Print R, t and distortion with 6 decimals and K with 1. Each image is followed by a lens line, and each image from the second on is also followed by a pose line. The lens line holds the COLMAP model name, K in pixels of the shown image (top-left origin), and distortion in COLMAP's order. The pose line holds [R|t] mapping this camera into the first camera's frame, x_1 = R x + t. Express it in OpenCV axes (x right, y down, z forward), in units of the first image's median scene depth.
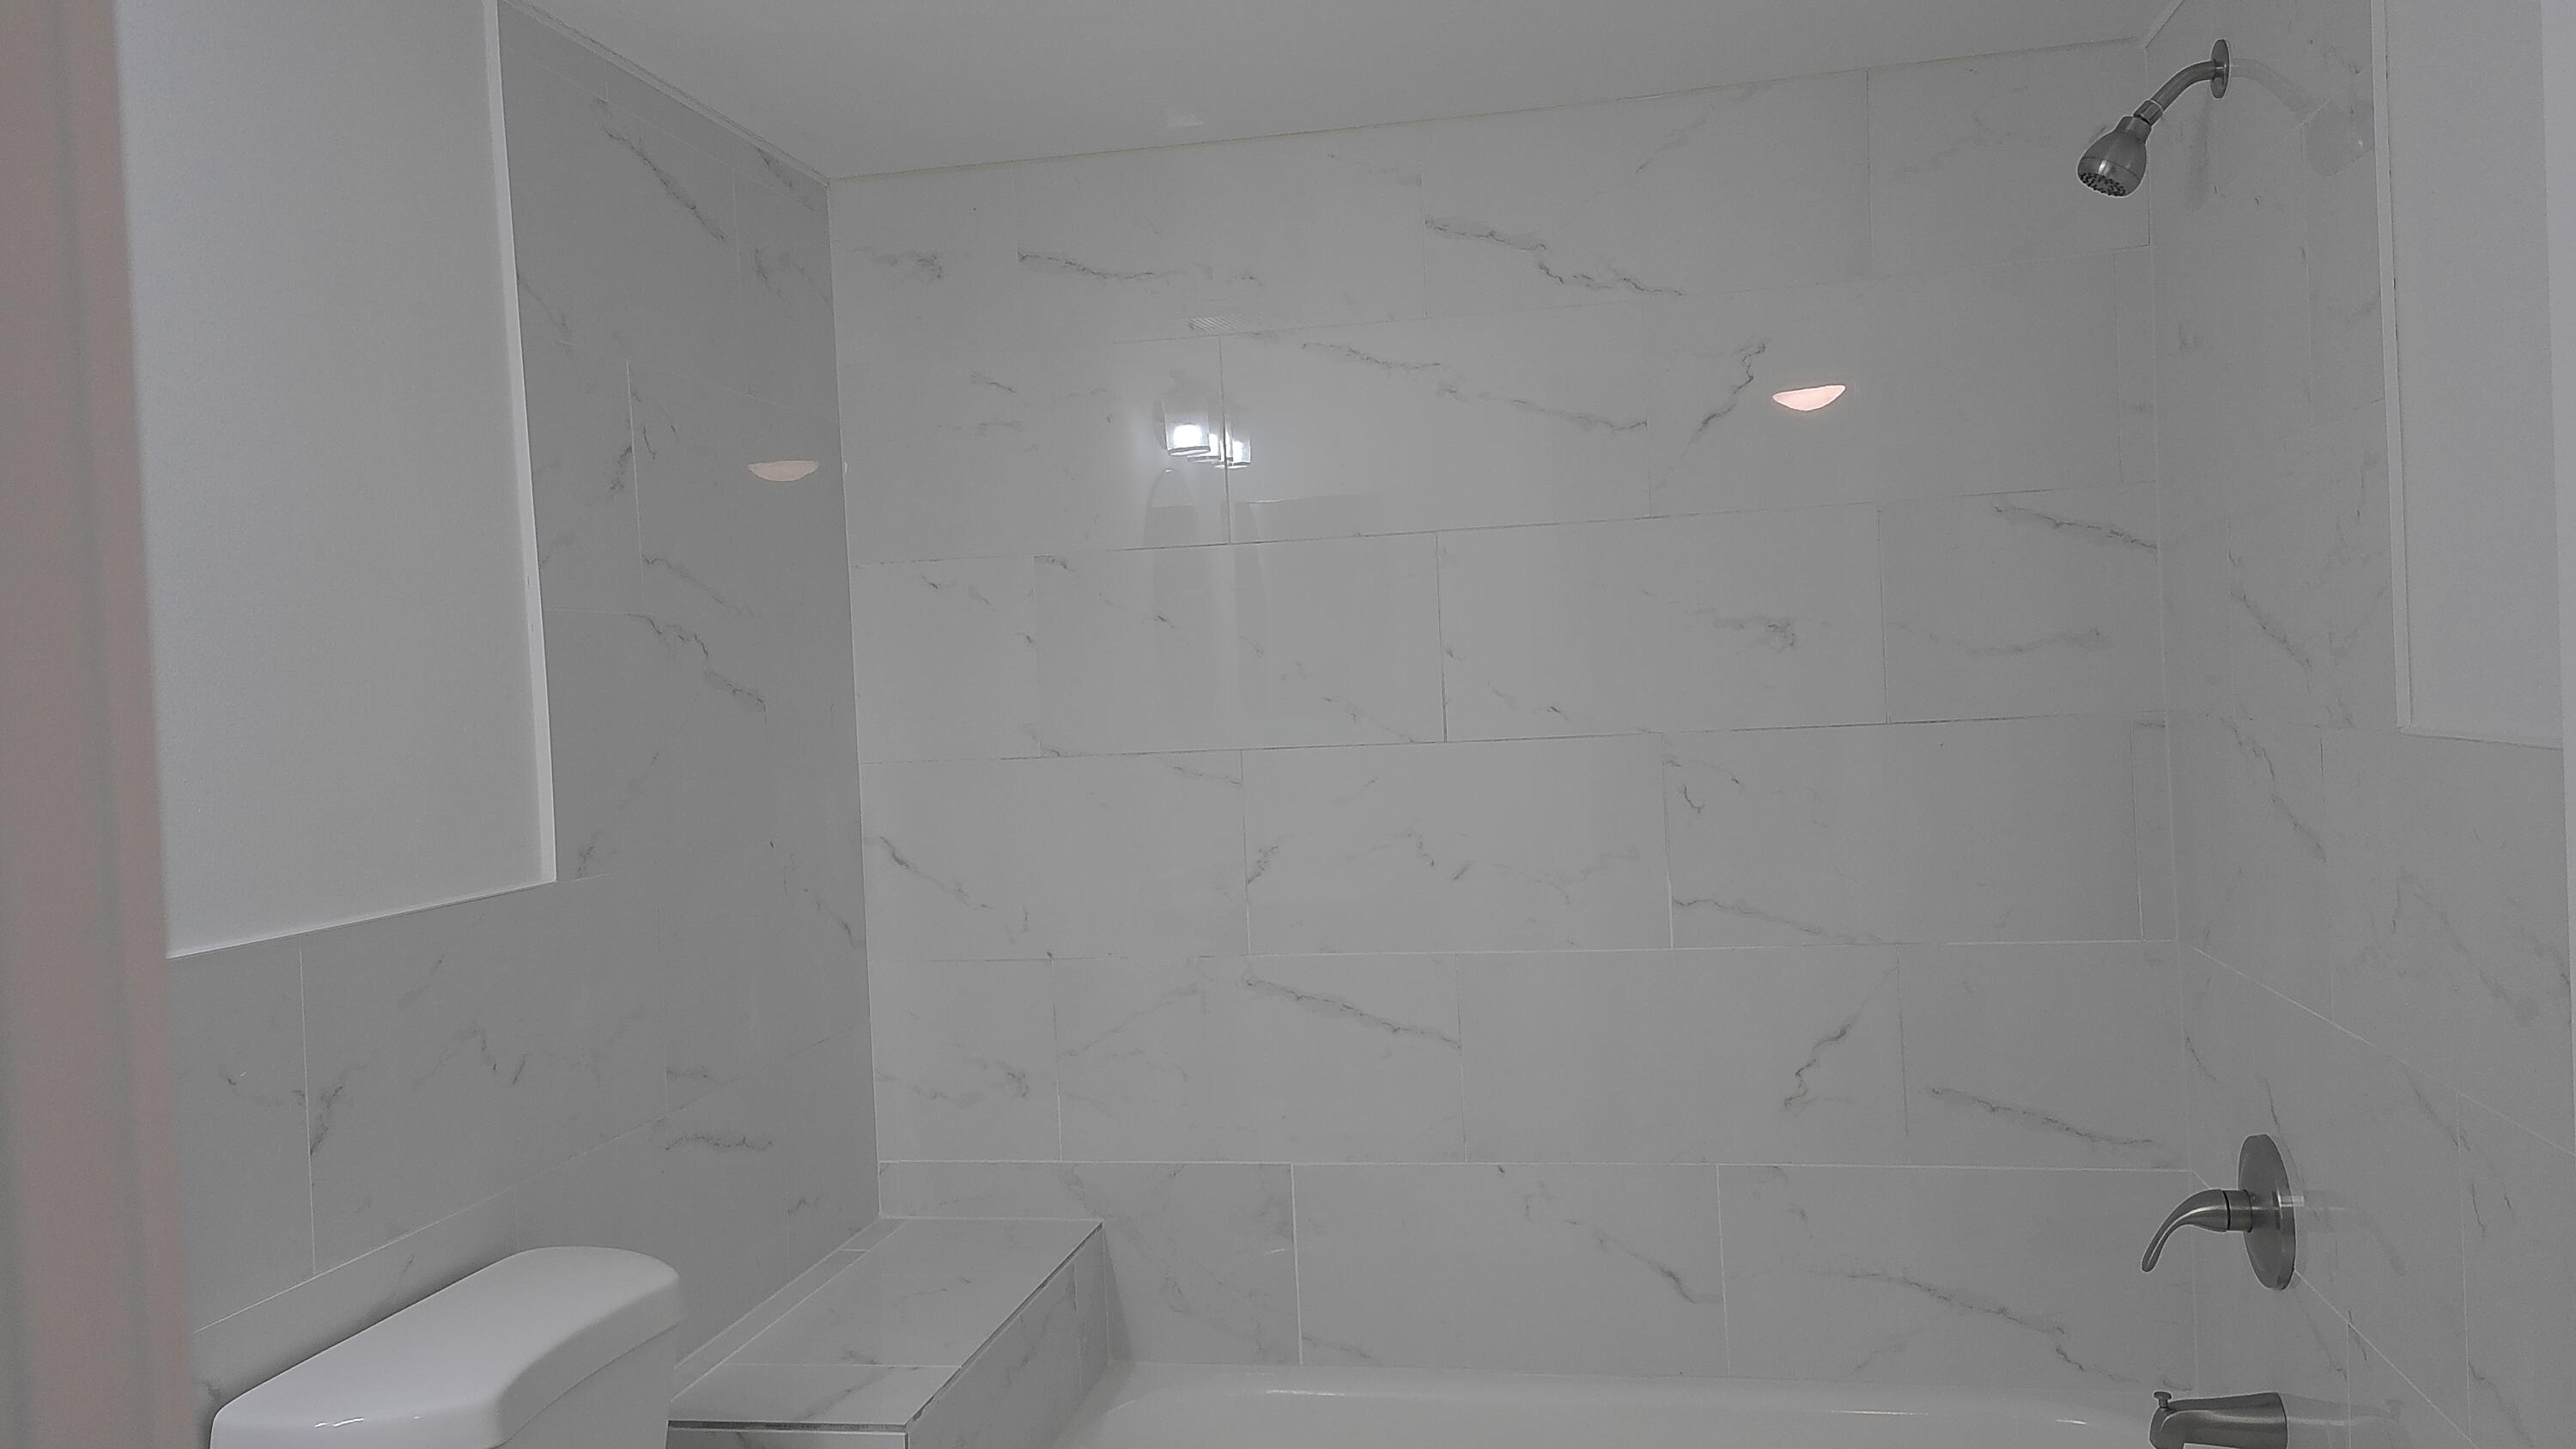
lens RADIAL K [[1910.4, 0, 1287.3], [0, 1910.4, 734.0], [0, 0, 1]] dist [0.023517, 0.008935]
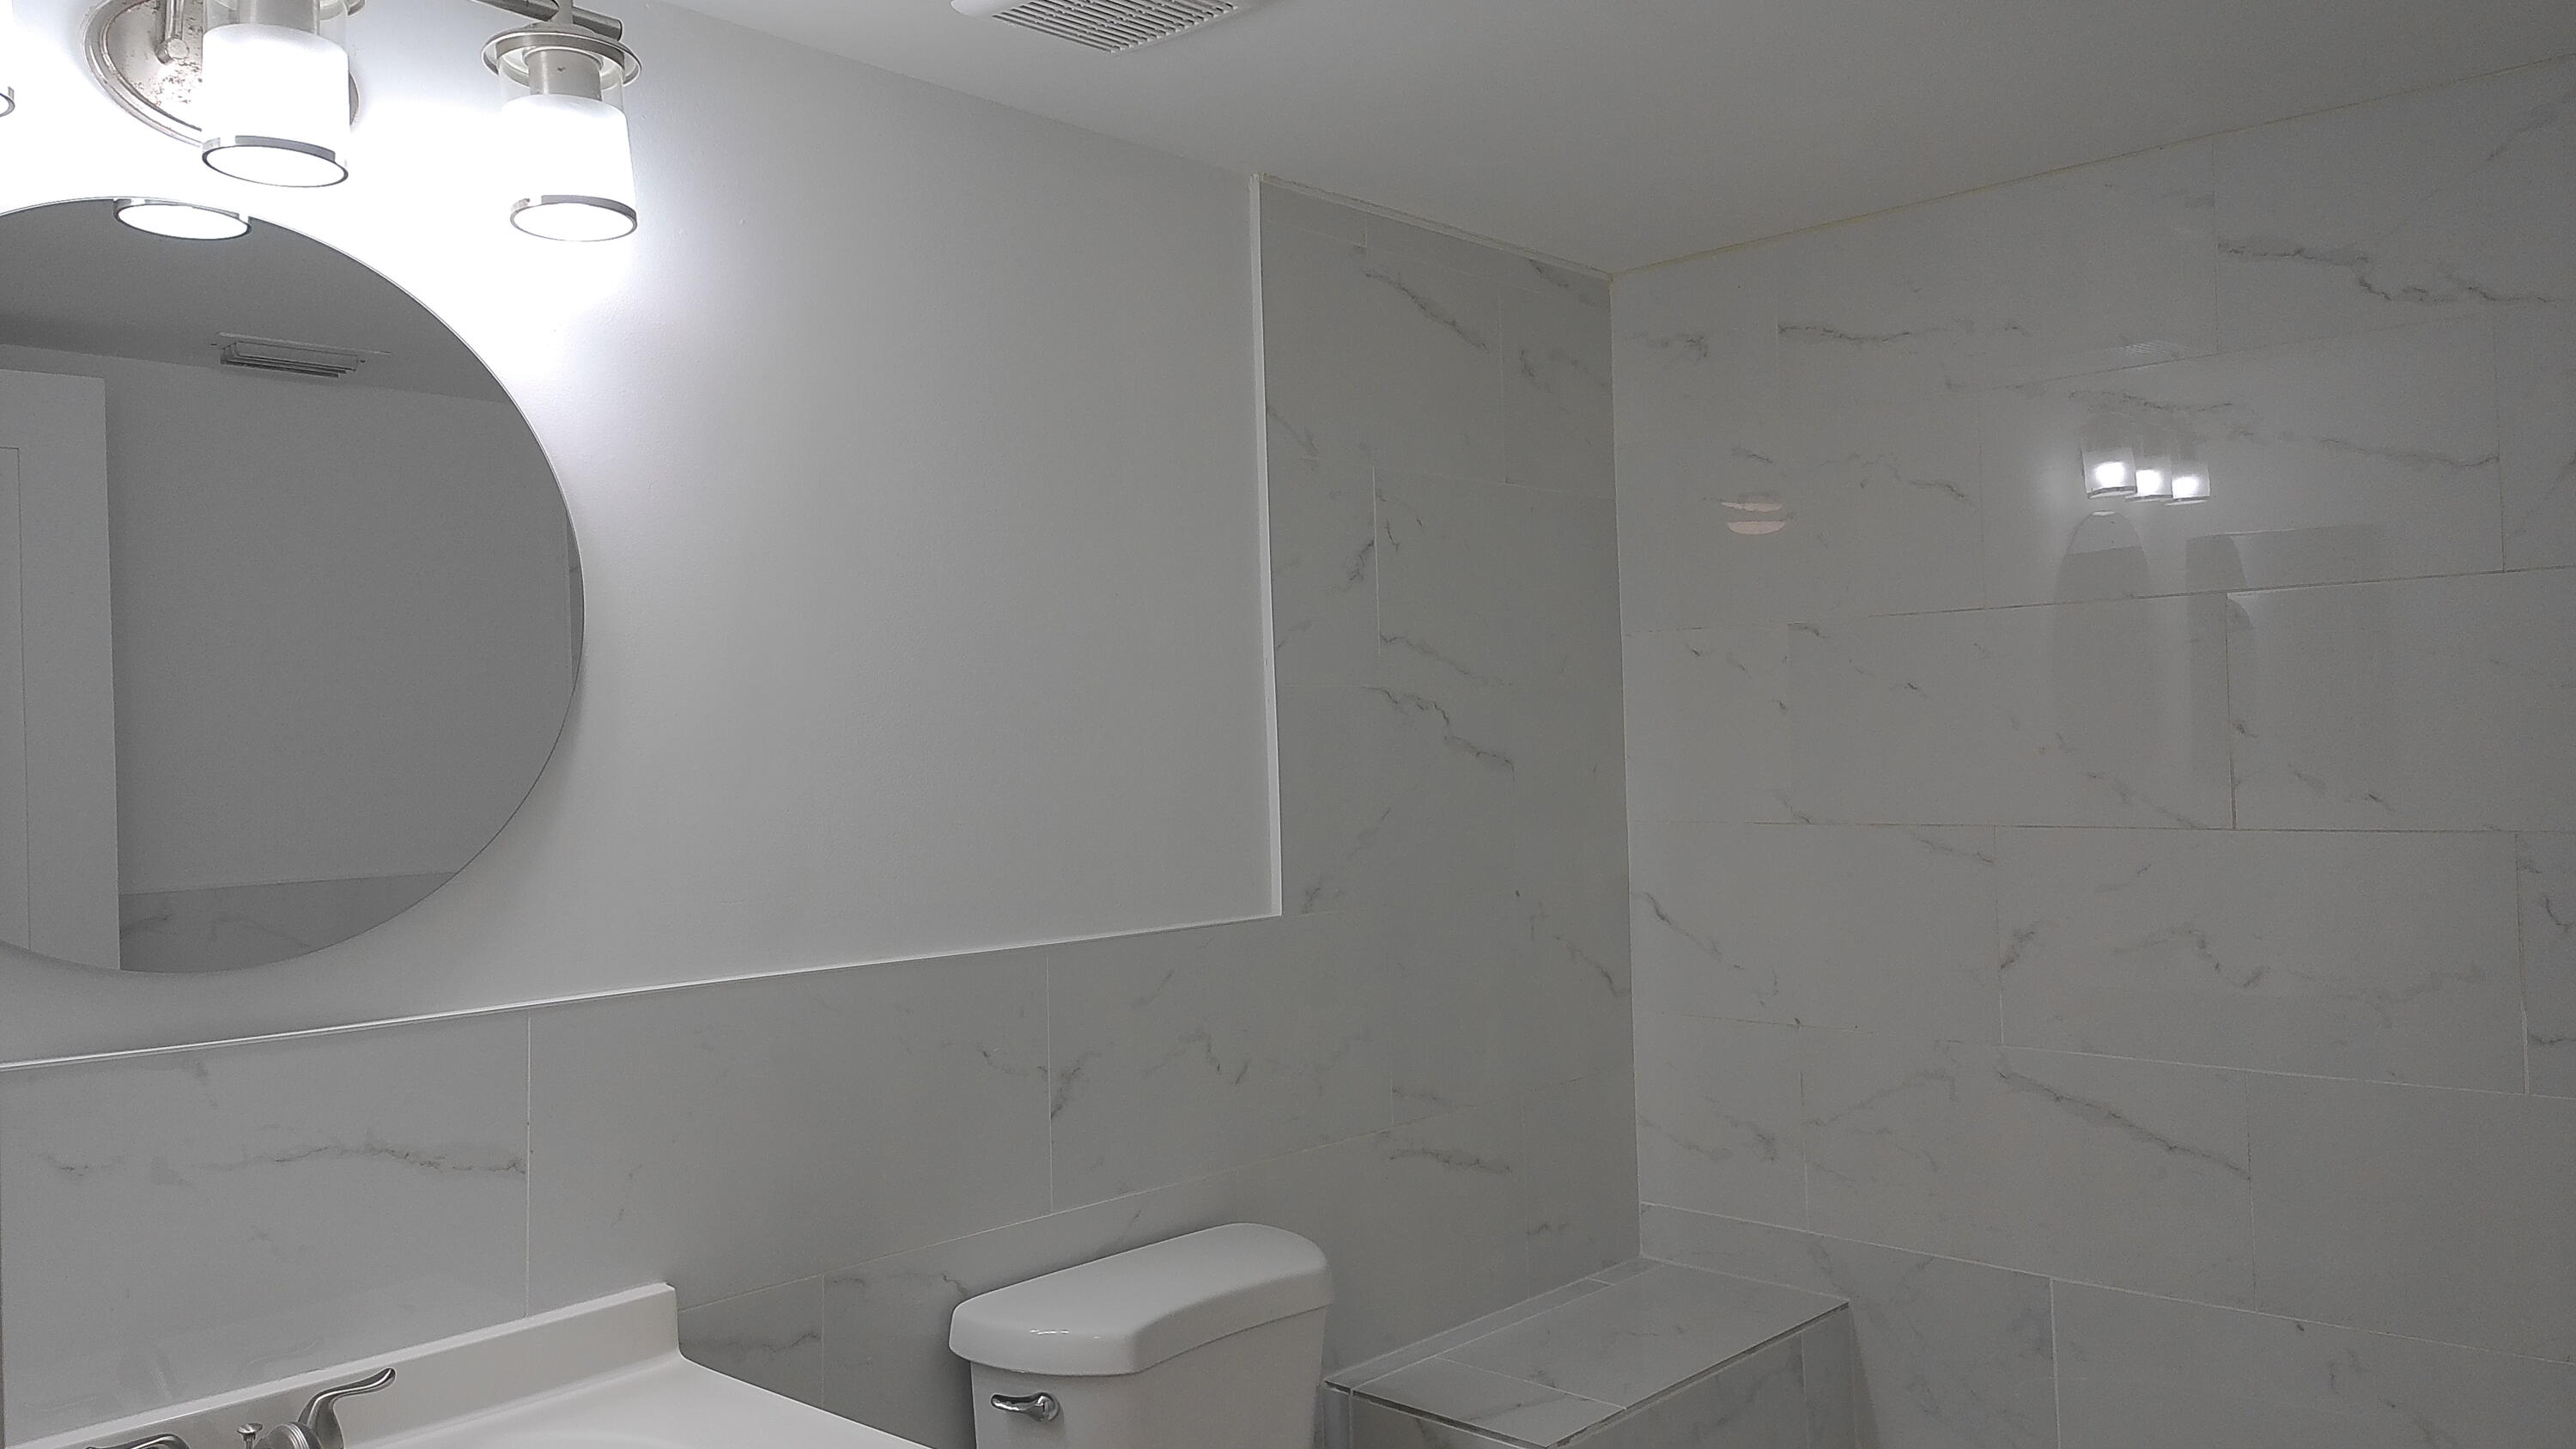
lens RADIAL K [[1904.1, 0, 1282.2], [0, 1904.1, 736.8], [0, 0, 1]] dist [0.079906, -0.102438]
pose [[0.837482, 0.021679, -0.546034, 0.201627], [-0.029036, 0.999567, -0.004849, -0.021563], [0.545693, 0.019916, 0.837749, 0.011382]]
